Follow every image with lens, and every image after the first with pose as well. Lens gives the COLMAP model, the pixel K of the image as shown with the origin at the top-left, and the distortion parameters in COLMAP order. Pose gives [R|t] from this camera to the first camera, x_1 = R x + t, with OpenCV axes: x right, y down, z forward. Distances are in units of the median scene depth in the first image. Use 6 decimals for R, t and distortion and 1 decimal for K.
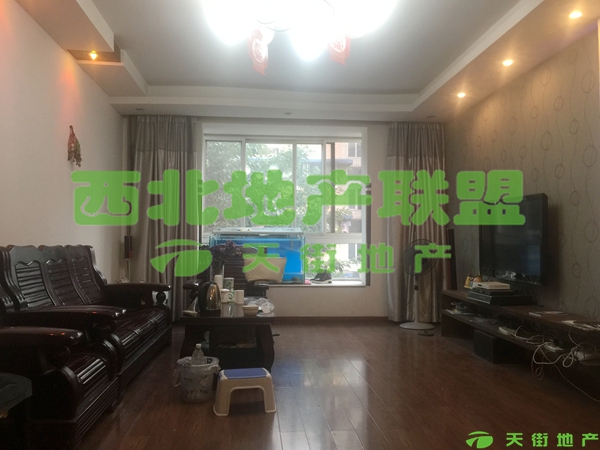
lens RADIAL K [[502.4, 0, 298.1], [0, 502.4, 223.2], [0, 0, 1]] dist [0.060337, -0.117191]
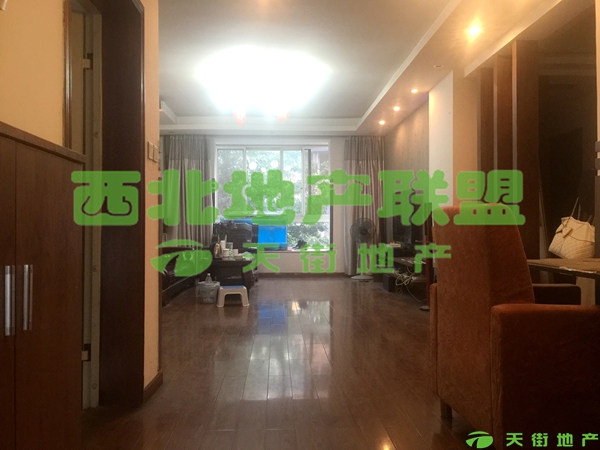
lens RADIAL K [[502.4, 0, 298.1], [0, 502.4, 223.2], [0, 0, 1]] dist [0.060337, -0.117191]
pose [[0.998854, -0.008812, -0.047034, 0.120892], [0.010365, 0.999406, 0.032869, -0.003324], [0.046717, -0.033319, 0.998352, -0.456602]]
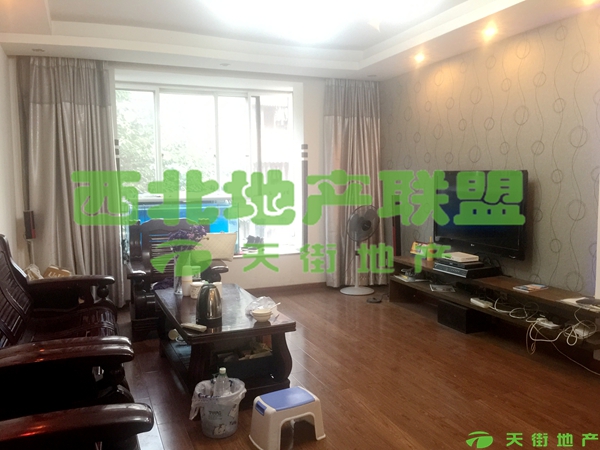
lens RADIAL K [[502.4, 0, 298.1], [0, 502.4, 223.2], [0, 0, 1]] dist [0.060337, -0.117191]
pose [[0.953767, -0.041565, 0.297660, -0.169792], [0.004454, 0.992236, 0.124286, -0.054336], [-0.300516, -0.117214, 0.946547, 0.109118]]
